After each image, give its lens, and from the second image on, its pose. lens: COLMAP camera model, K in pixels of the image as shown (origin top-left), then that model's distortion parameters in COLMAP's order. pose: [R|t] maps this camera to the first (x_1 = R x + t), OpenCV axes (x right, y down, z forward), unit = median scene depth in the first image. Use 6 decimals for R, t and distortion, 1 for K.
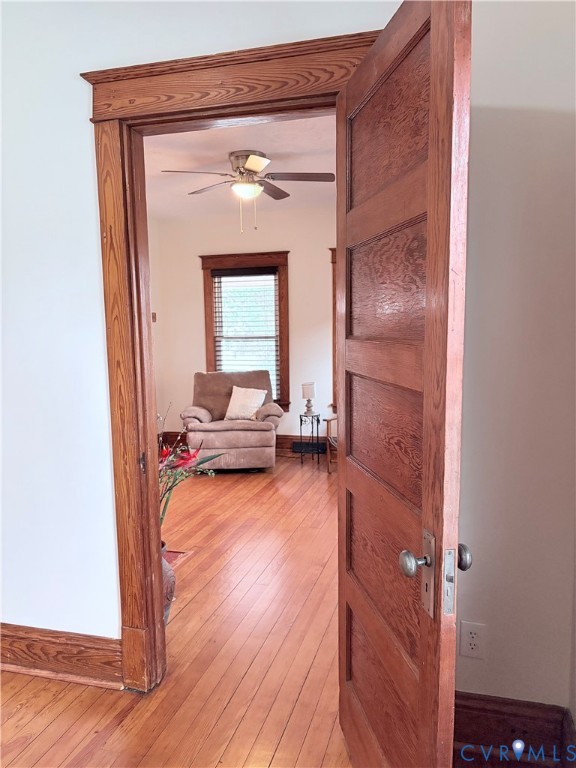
lens RADIAL K [[577.2, 0, 288.0], [0, 577.2, 384.0], [0, 0, 1]] dist [0.010436, -0.004339]
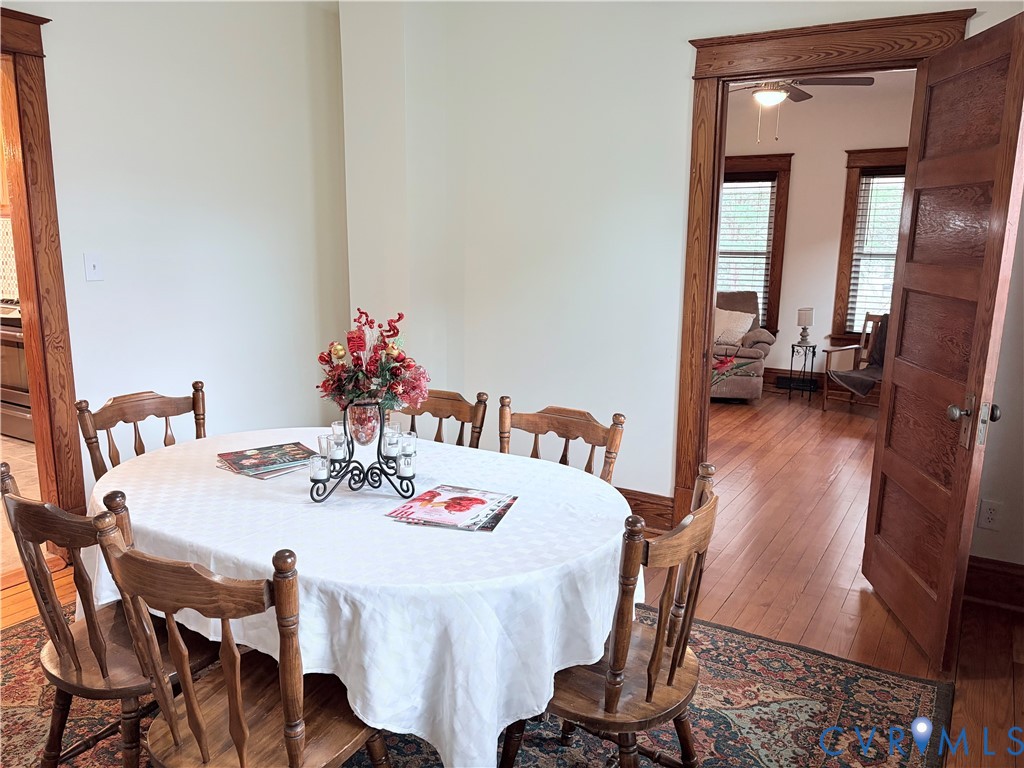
lens RADIAL K [[764.5, 0, 512.0], [0, 764.5, 384.0], [0, 0, 1]] dist [0.008173, -0.001465]
pose [[0.960261, 0.078105, -0.267953, -0.075753], [-0.052162, 0.993352, 0.102619, 0.017002], [0.274186, -0.084564, 0.957951, -0.252858]]
